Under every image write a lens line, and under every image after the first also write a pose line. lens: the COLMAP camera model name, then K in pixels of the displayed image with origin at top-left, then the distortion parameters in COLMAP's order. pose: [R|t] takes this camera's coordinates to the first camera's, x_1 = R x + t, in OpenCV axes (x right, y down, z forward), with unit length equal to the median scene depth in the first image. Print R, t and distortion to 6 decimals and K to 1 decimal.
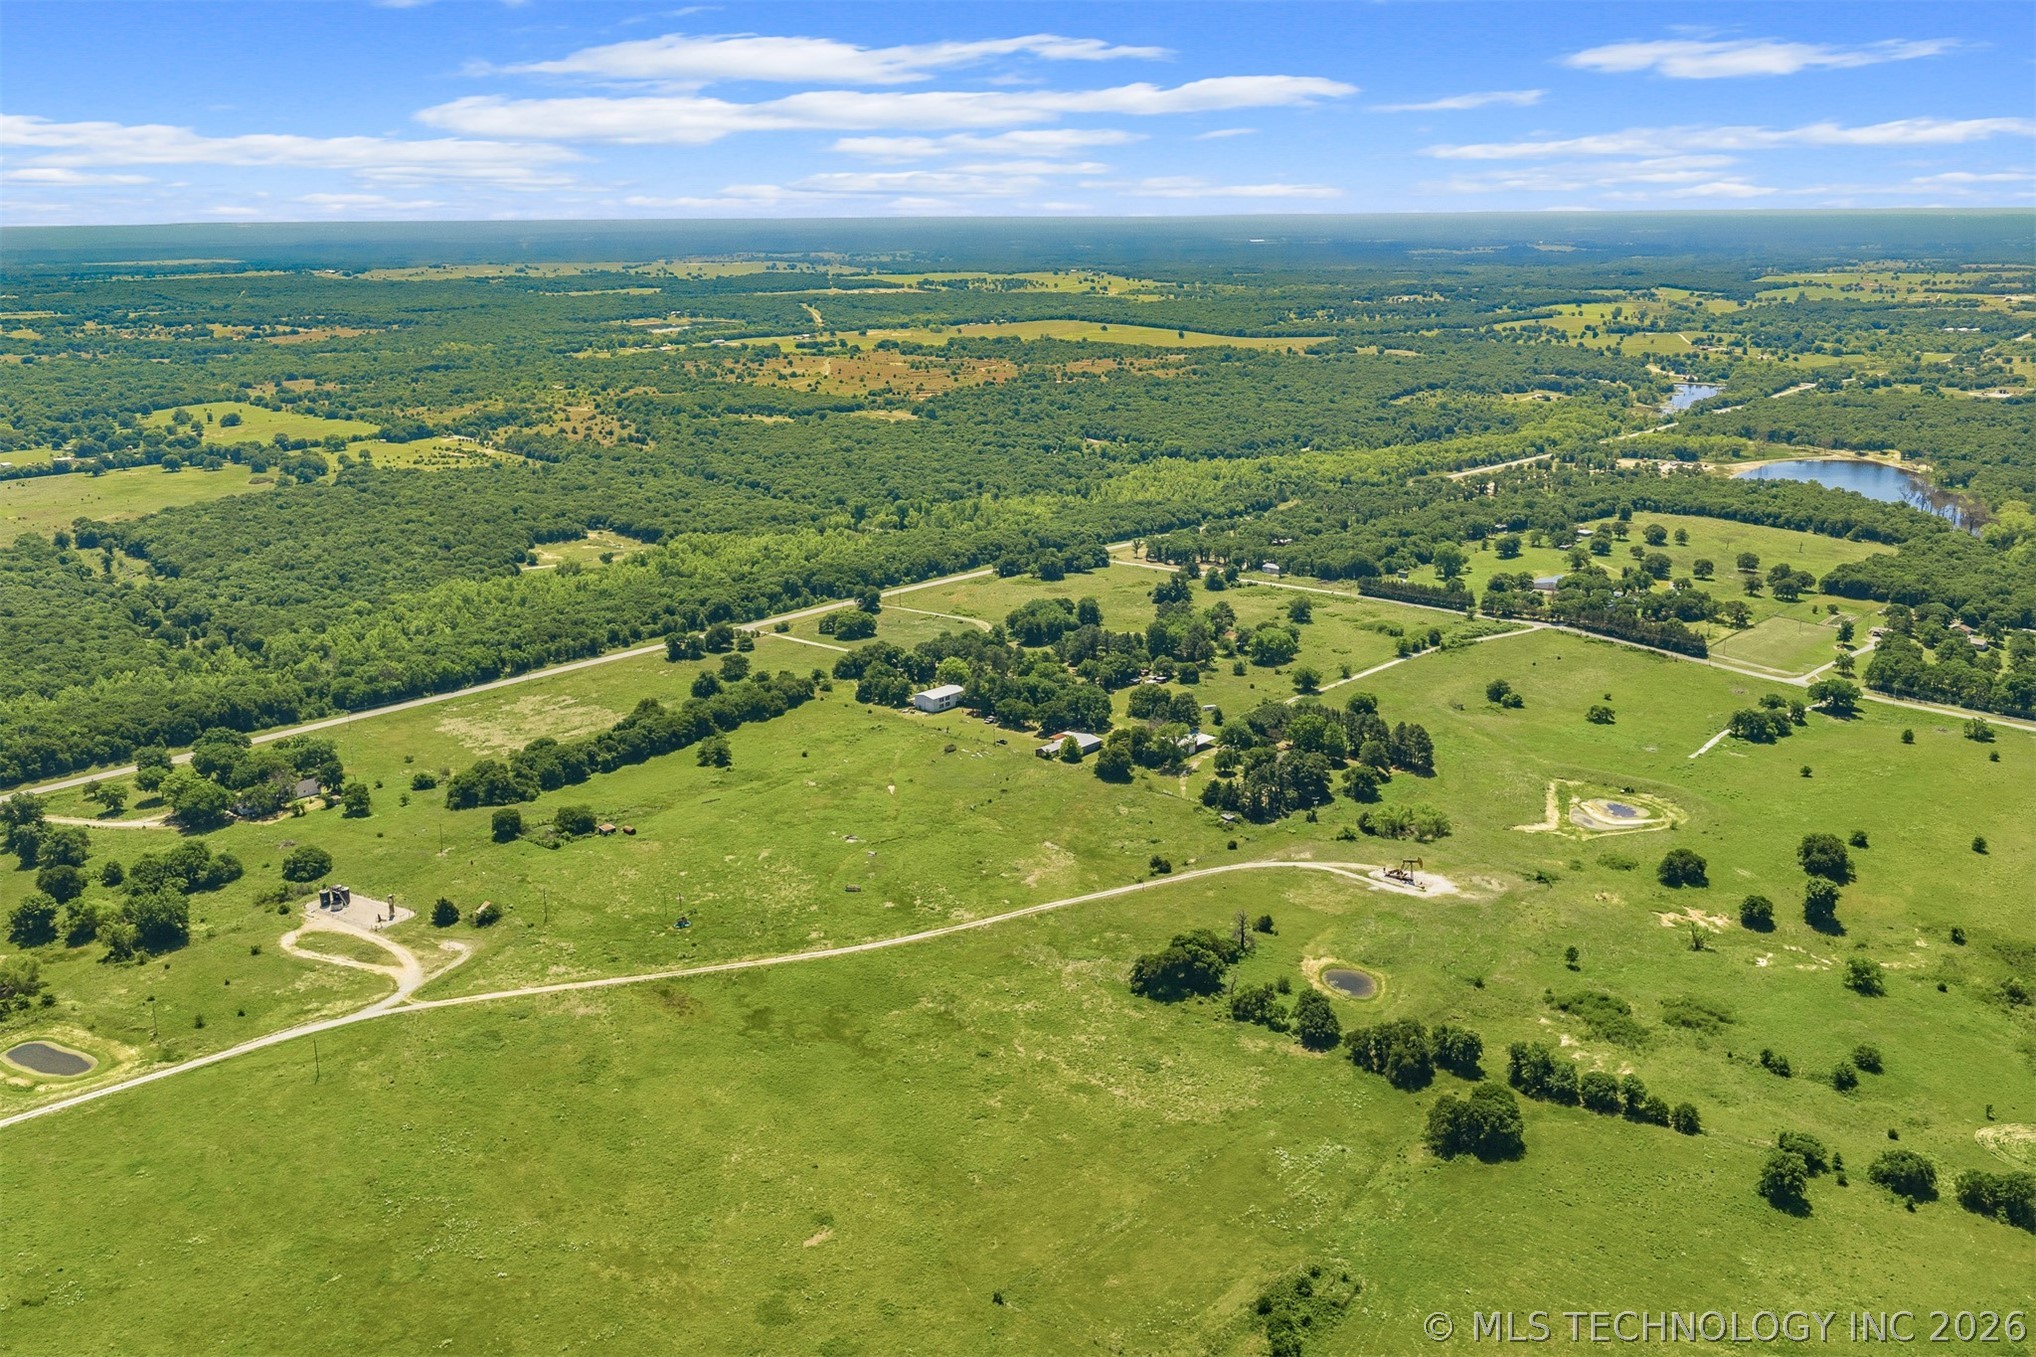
lens RADIAL K [[1684.5, 0, 1024.9], [0, 1684.5, 668.1], [0, 0, 1]] dist [0.022564, -0.029196]
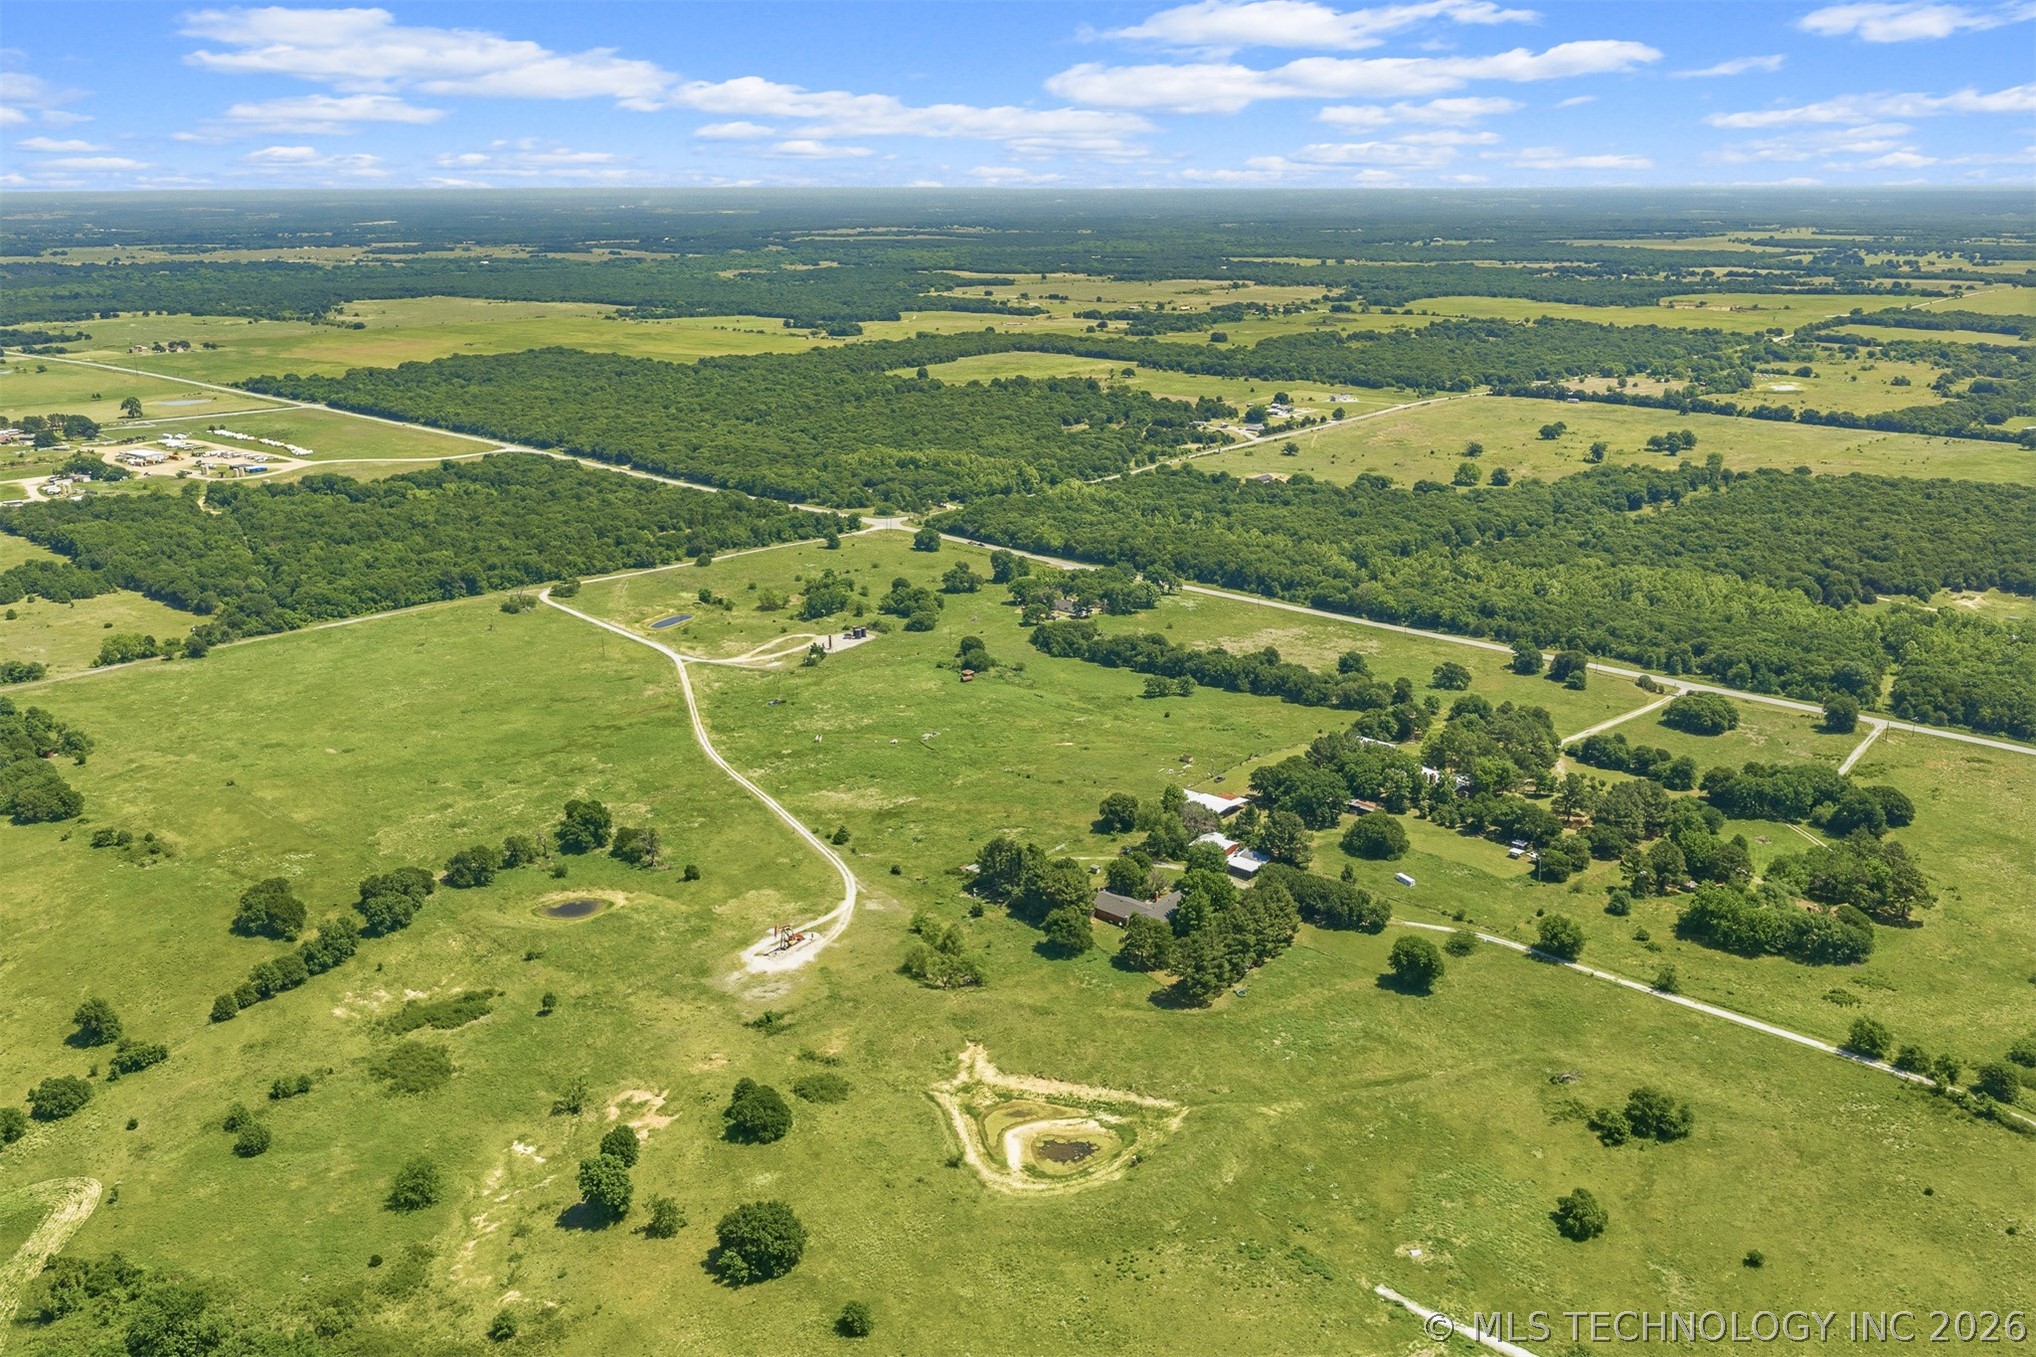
lens RADIAL K [[1684.5, 0, 1024.9], [0, 1684.5, 668.1], [0, 0, 1]] dist [0.022564, -0.029196]
pose [[-0.007680, 0.285595, -0.958320, 1.121472], [-0.260471, 0.924694, 0.277661, -0.315269], [0.965451, 0.251747, 0.067287, 1.106143]]
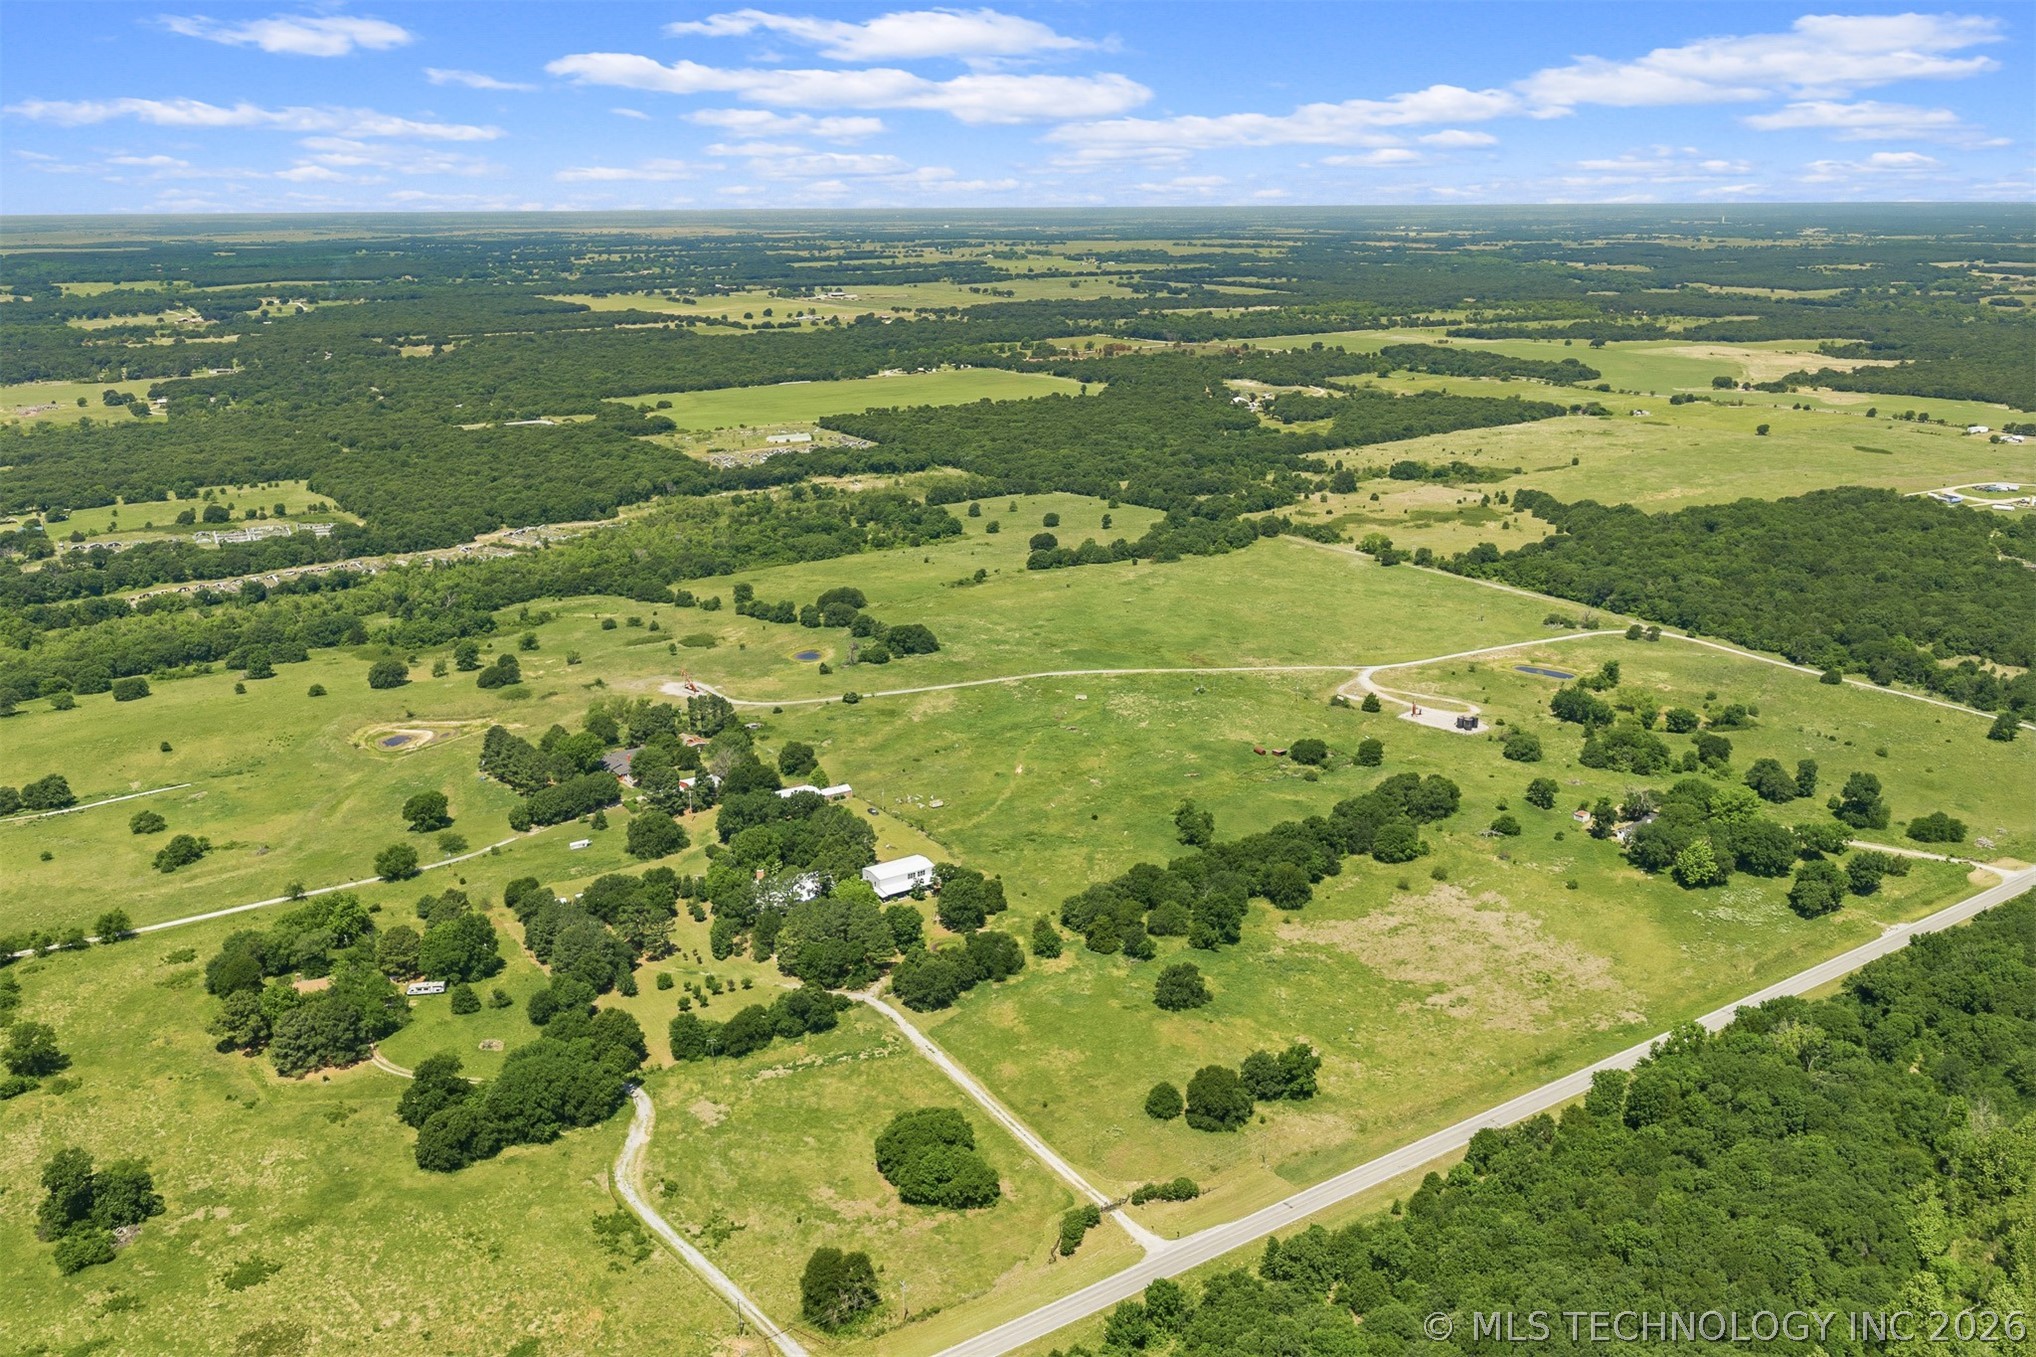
lens RADIAL K [[1684.5, 0, 1024.9], [0, 1684.5, 668.1], [0, 0, 1]] dist [0.022564, -0.029196]
pose [[-0.973193, -0.052423, 0.223936, -0.383464], [0.071835, 0.855680, 0.512495, -0.630317], [-0.218484, 0.514843, -0.828976, 2.253051]]
